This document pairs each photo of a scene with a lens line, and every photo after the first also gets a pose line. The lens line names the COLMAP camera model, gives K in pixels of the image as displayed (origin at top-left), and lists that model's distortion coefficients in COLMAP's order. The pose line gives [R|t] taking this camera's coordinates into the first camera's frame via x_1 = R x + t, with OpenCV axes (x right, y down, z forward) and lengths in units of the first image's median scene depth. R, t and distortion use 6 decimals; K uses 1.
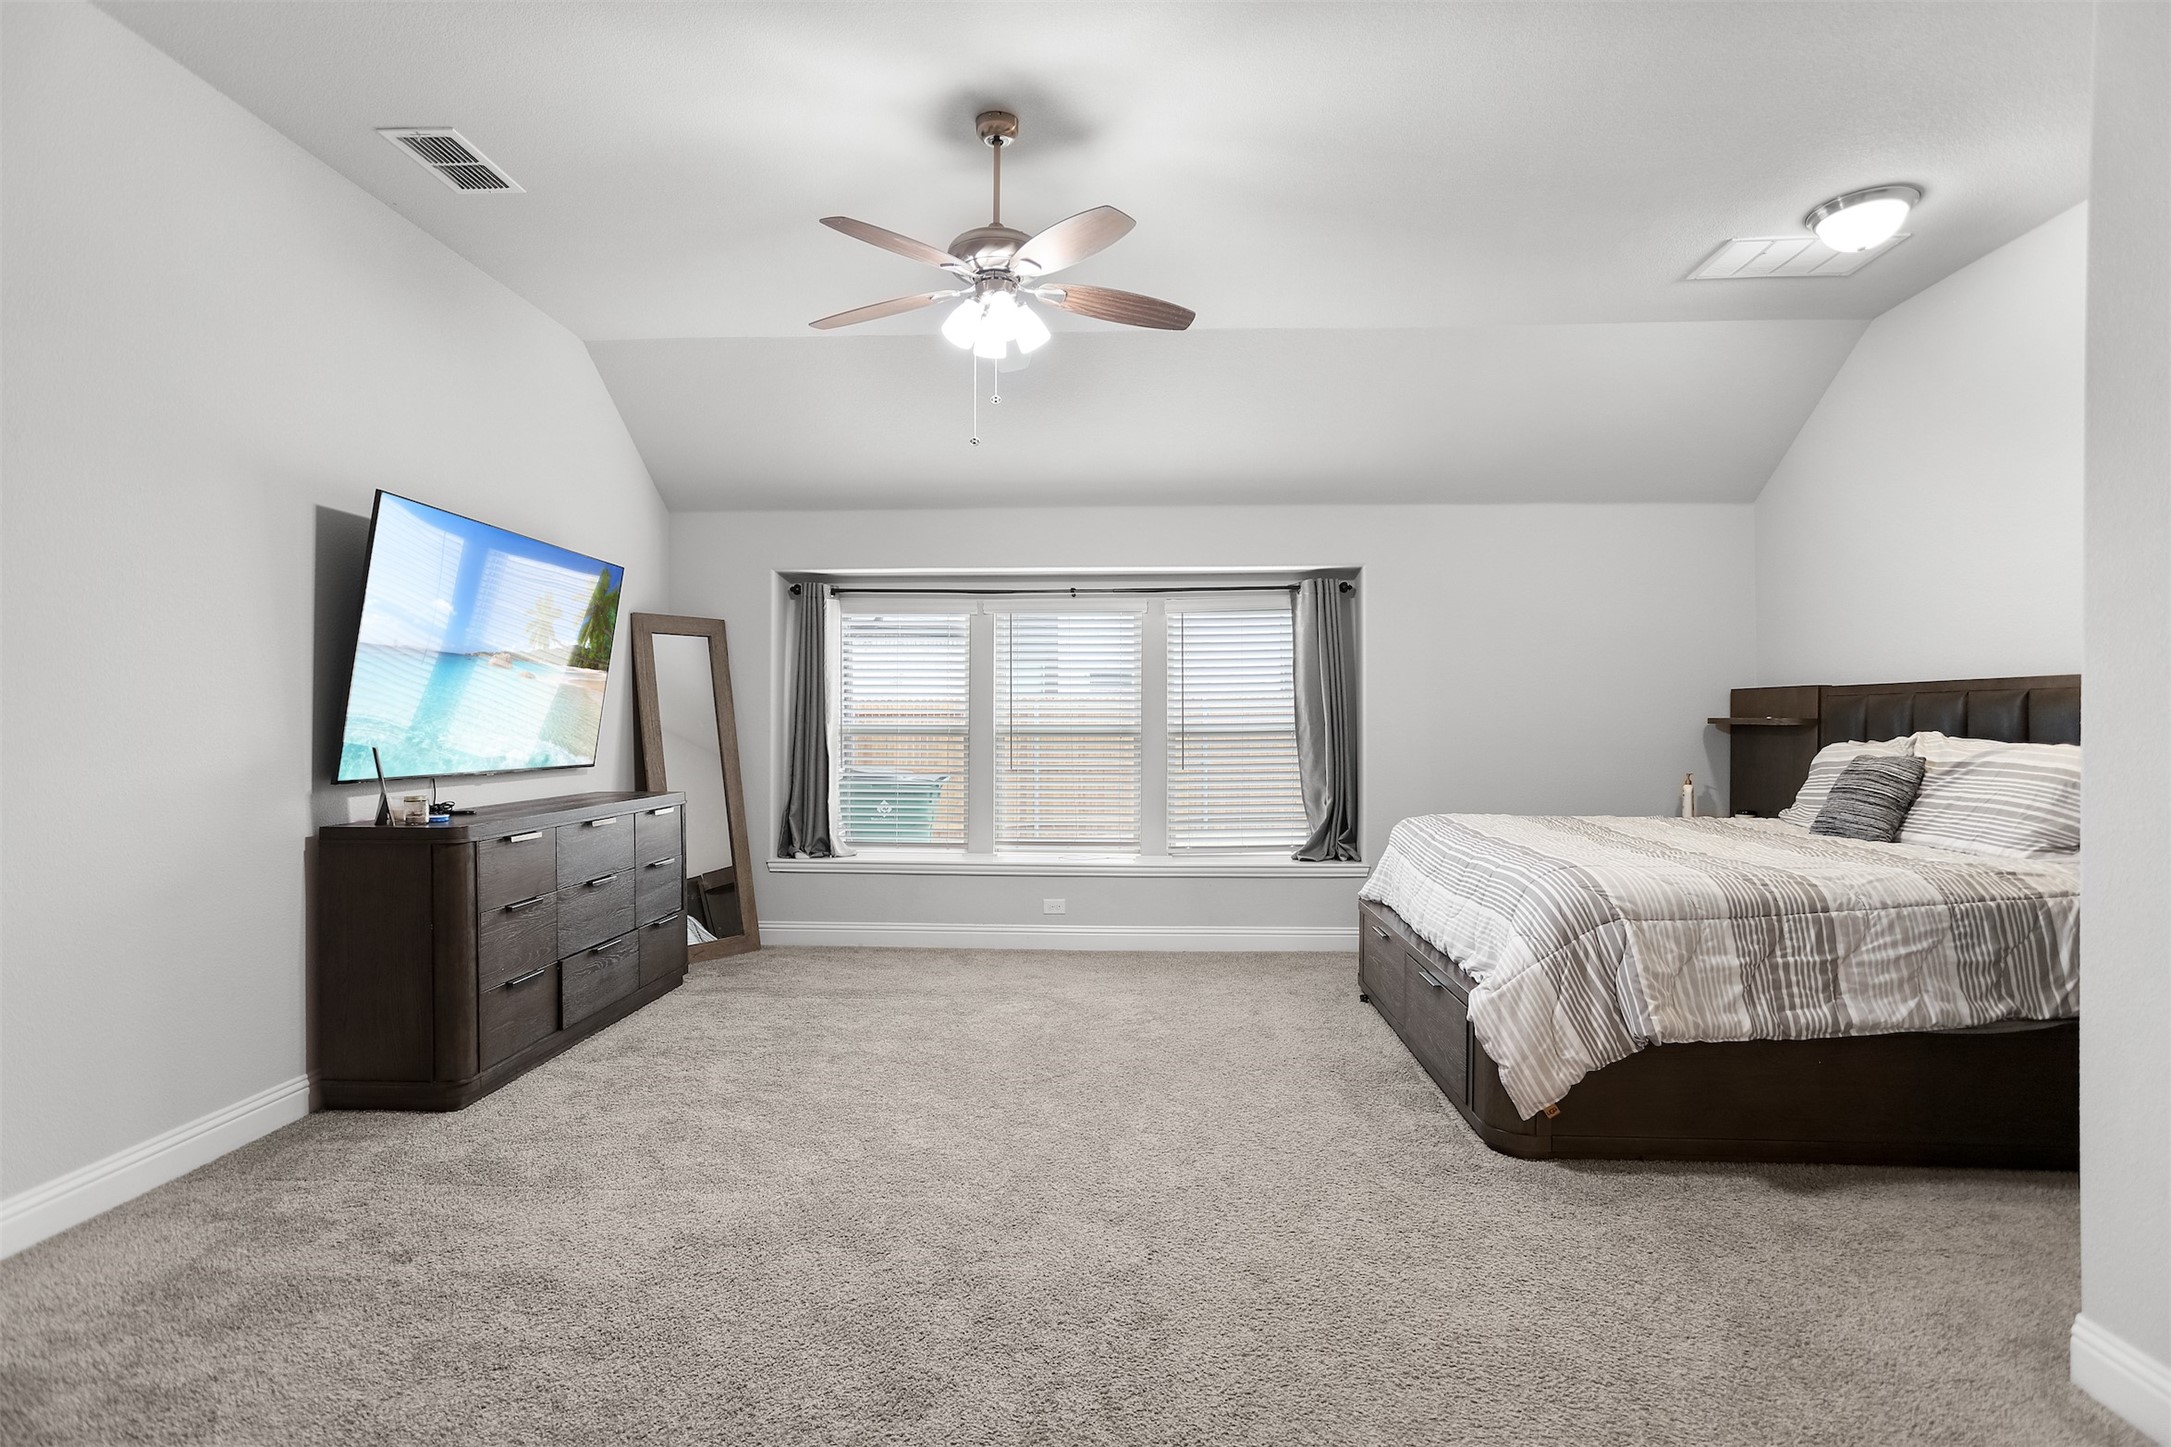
lens RADIAL K [[1034.6, 0, 1056.3], [0, 1034.6, 728.4], [0, 0, 1]] dist [-0.048948, 0.026919]
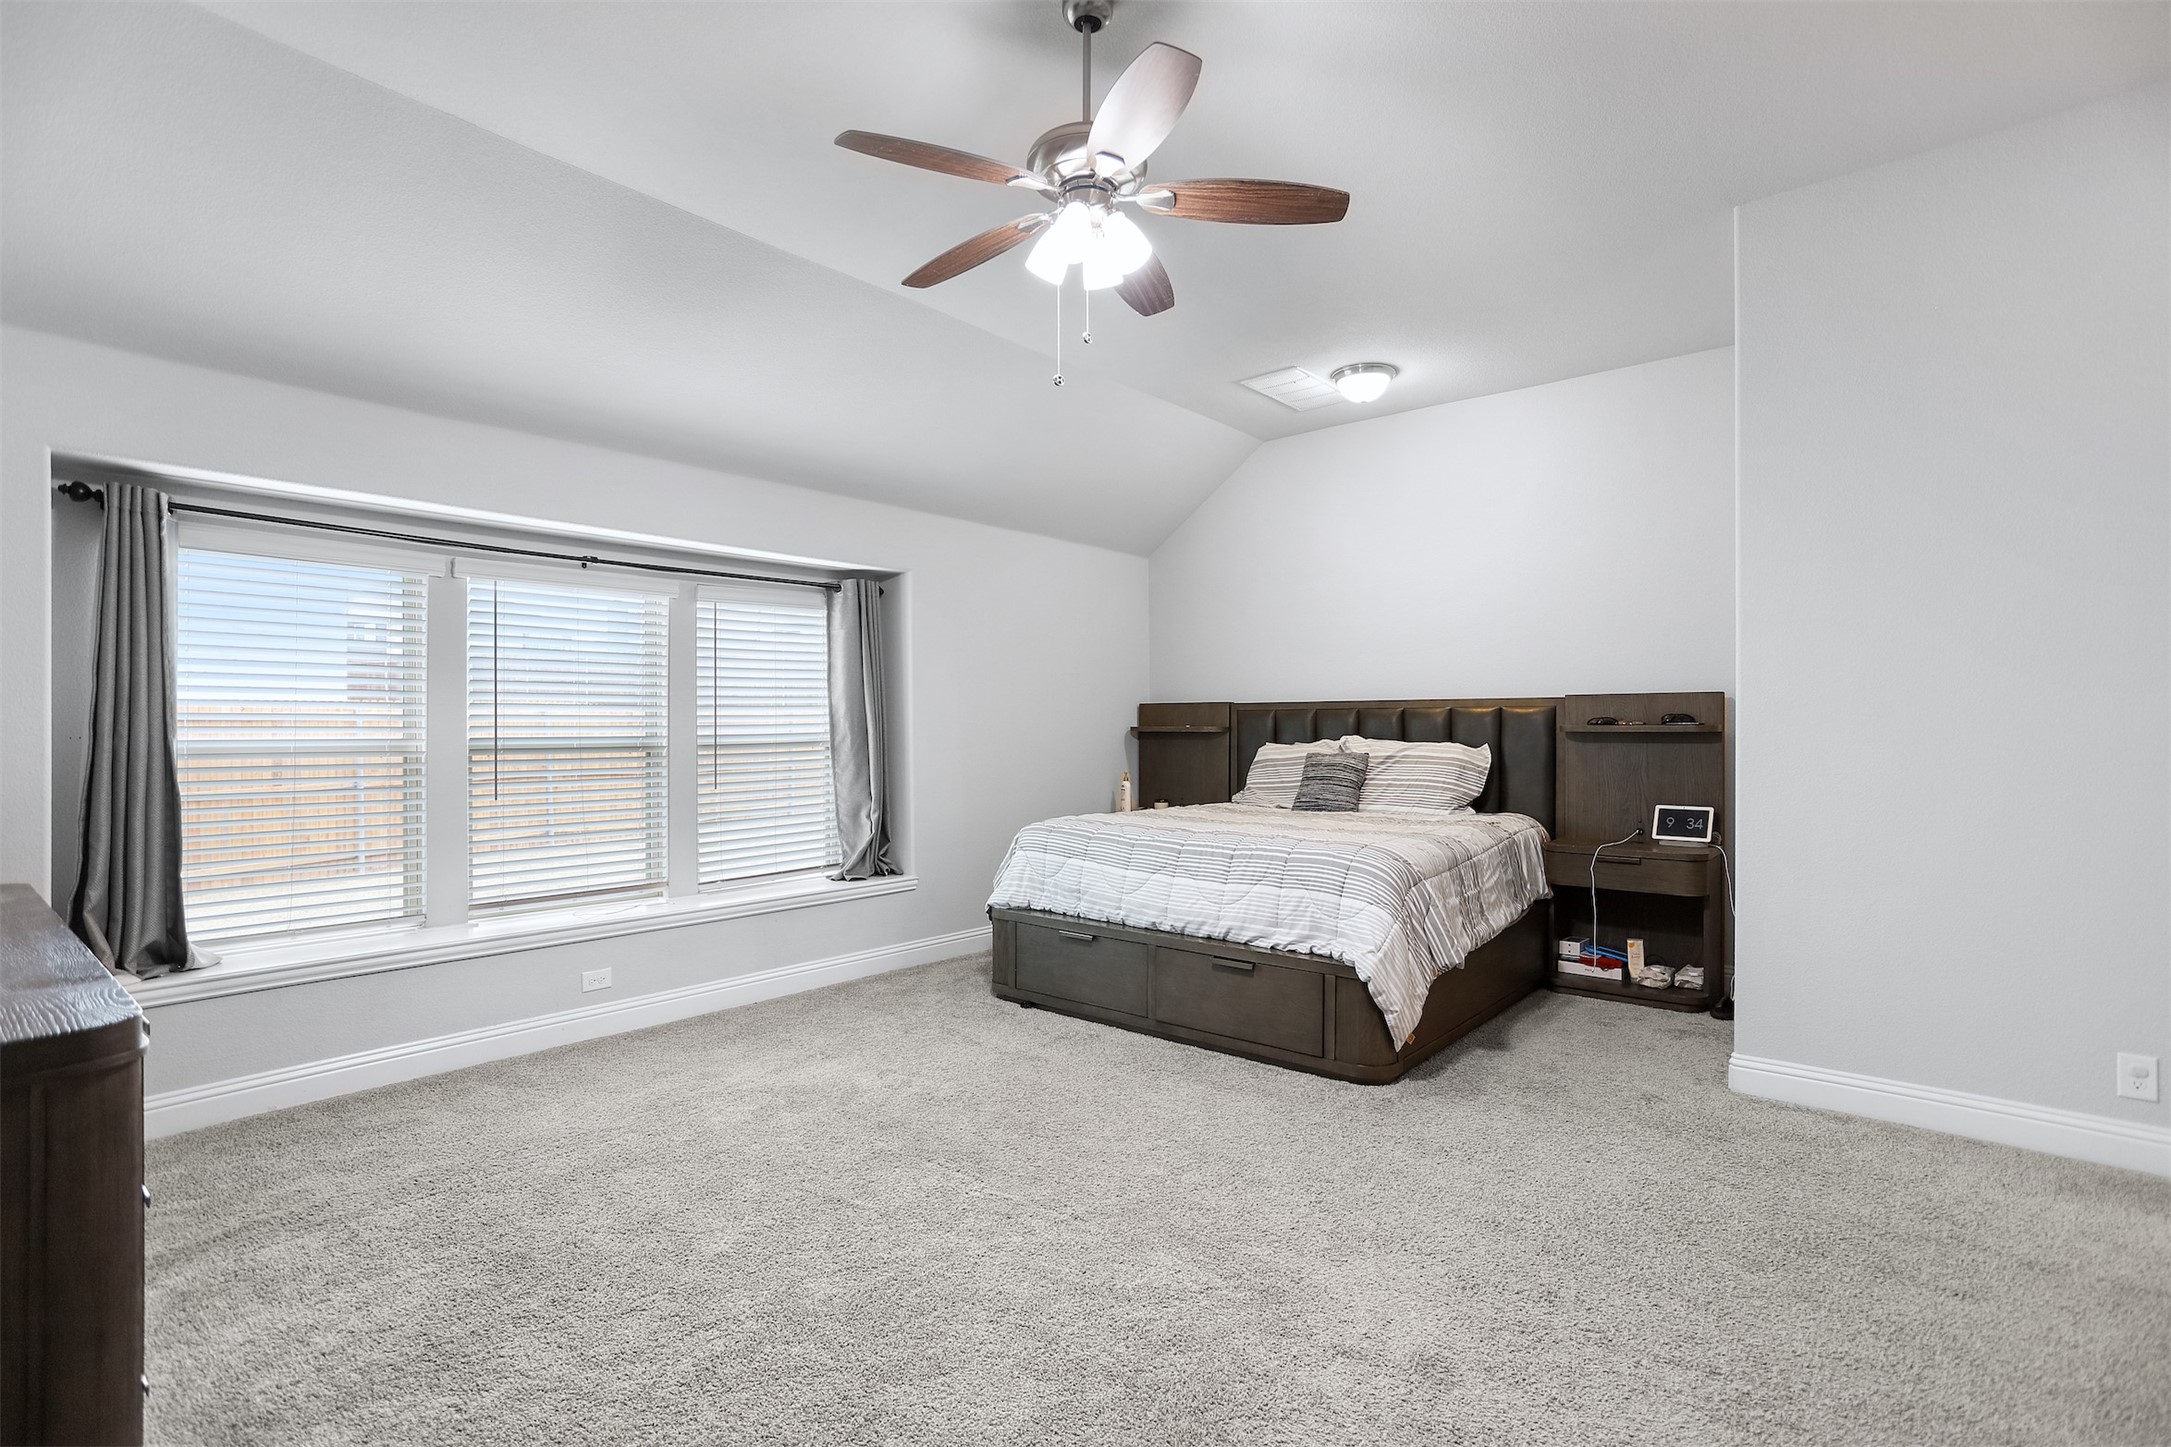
lens RADIAL K [[1034.6, 0, 1056.3], [0, 1034.6, 728.4], [0, 0, 1]] dist [-0.048948, 0.026919]
pose [[0.601918, -0.001850, 0.798555, -0.497645], [0.009678, 0.999941, -0.004978, -0.003432], [-0.798499, 0.010725, 0.601901, 0.367048]]
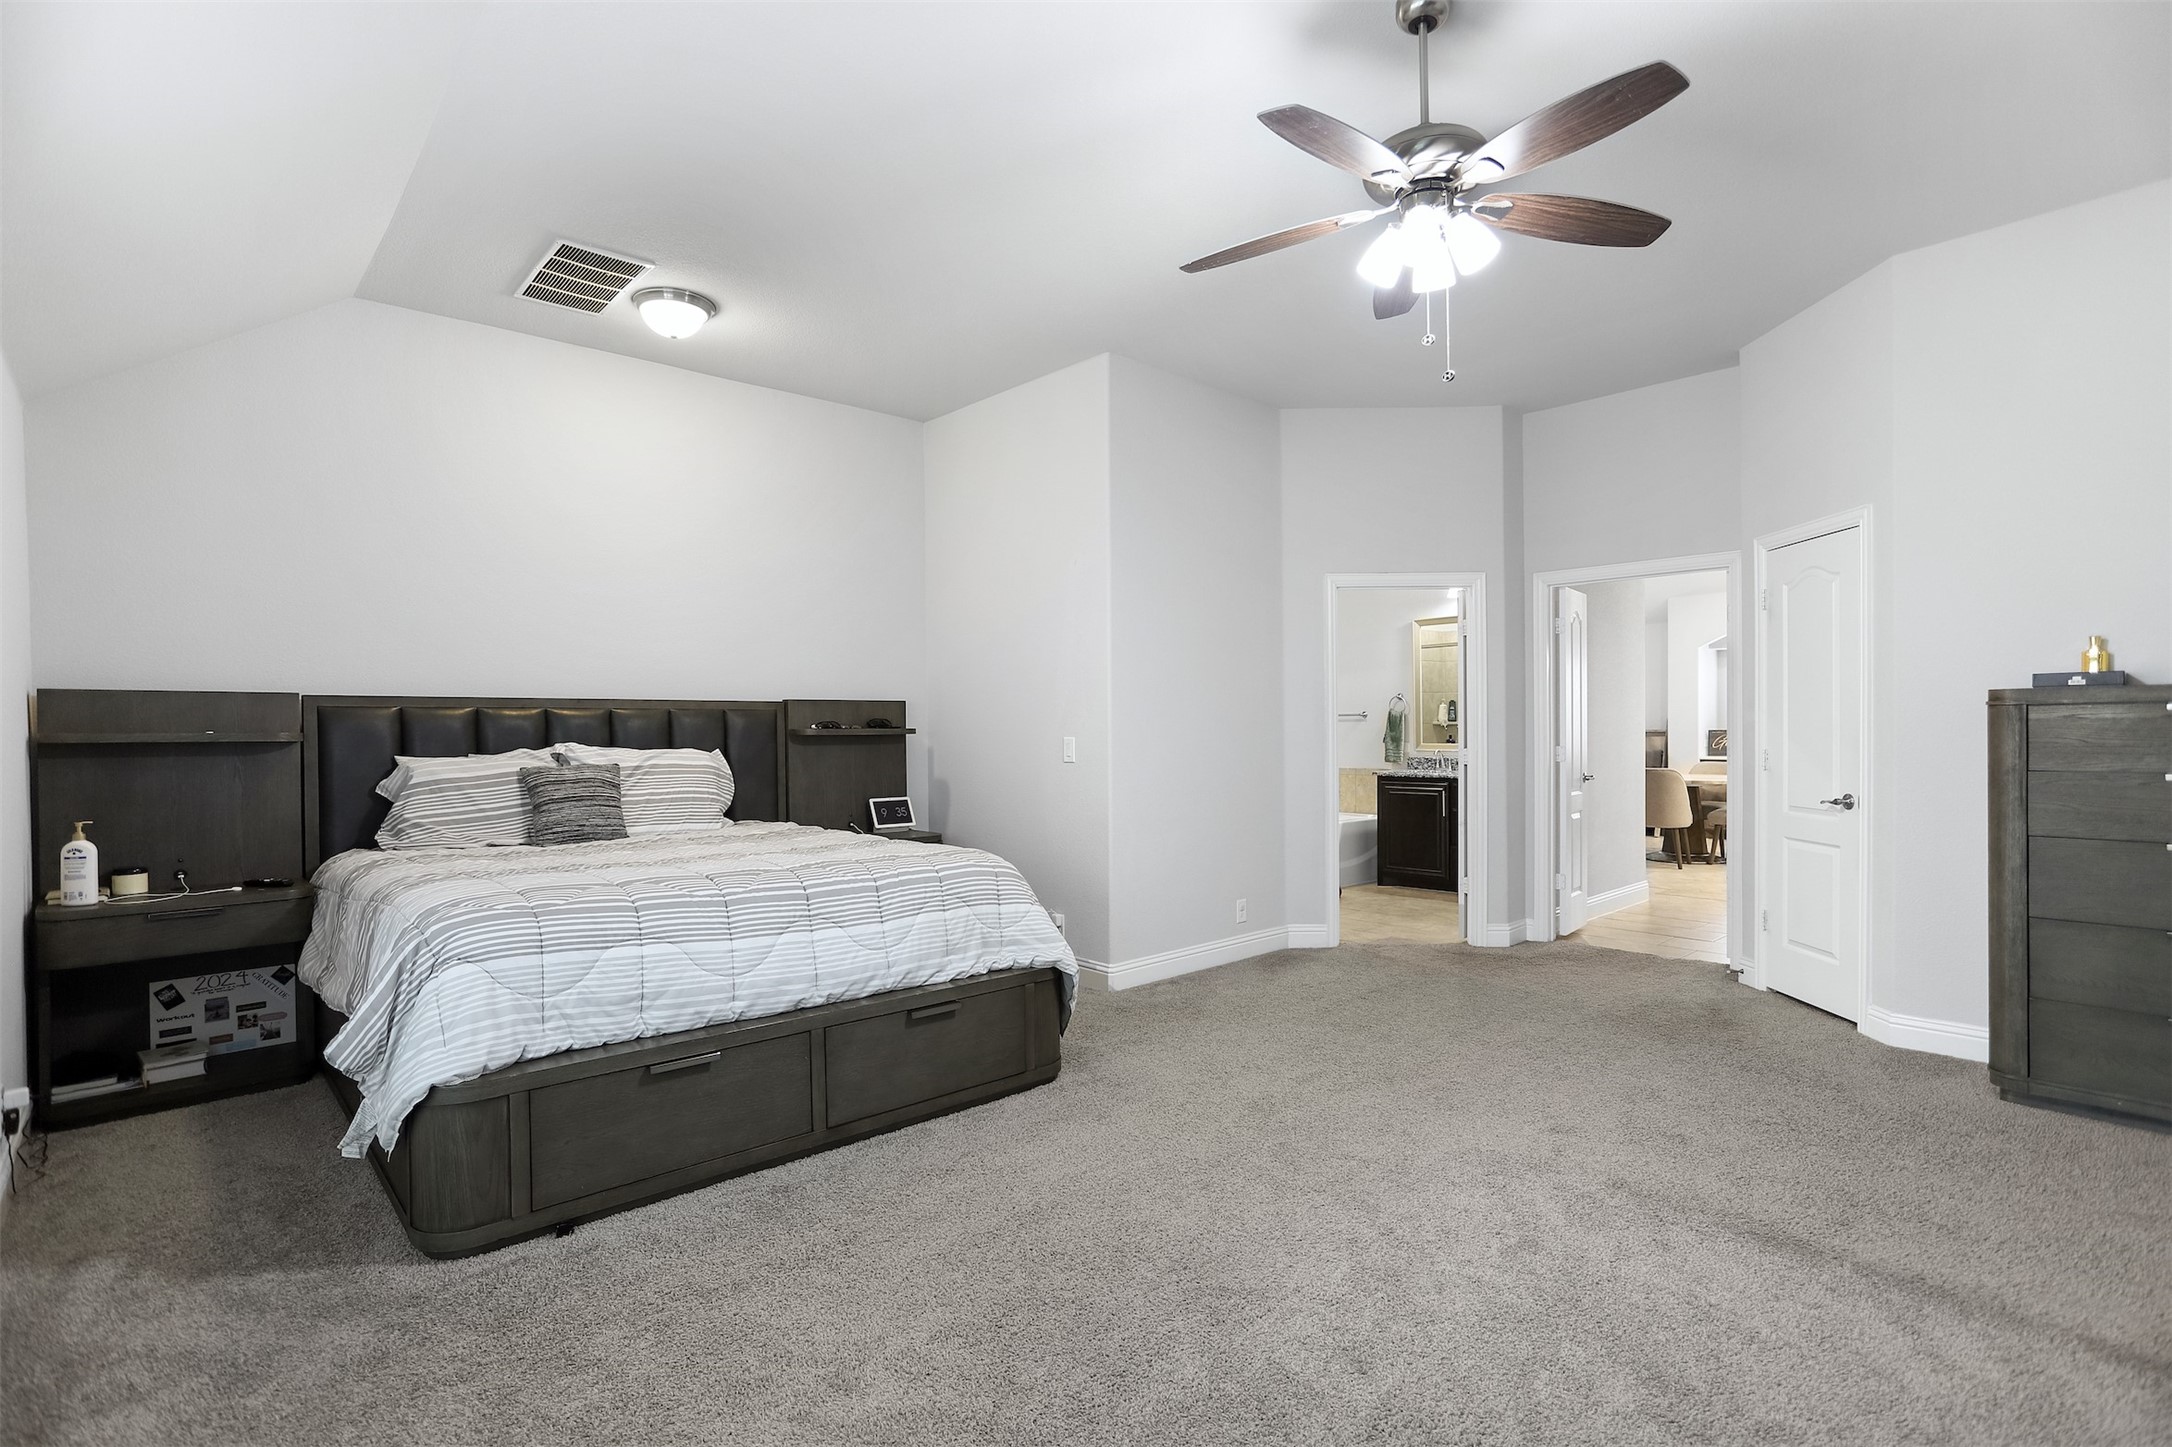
lens RADIAL K [[1035.1, 0, 1056.8], [0, 1035.1, 728.4], [0, 0, 1]] dist [-0.048948, 0.026919]
pose [[-0.719519, 0.006652, 0.694441, -0.289230], [0.015592, 0.999857, 0.006577, -0.010739], [-0.694298, 0.015560, -0.719519, 1.216086]]
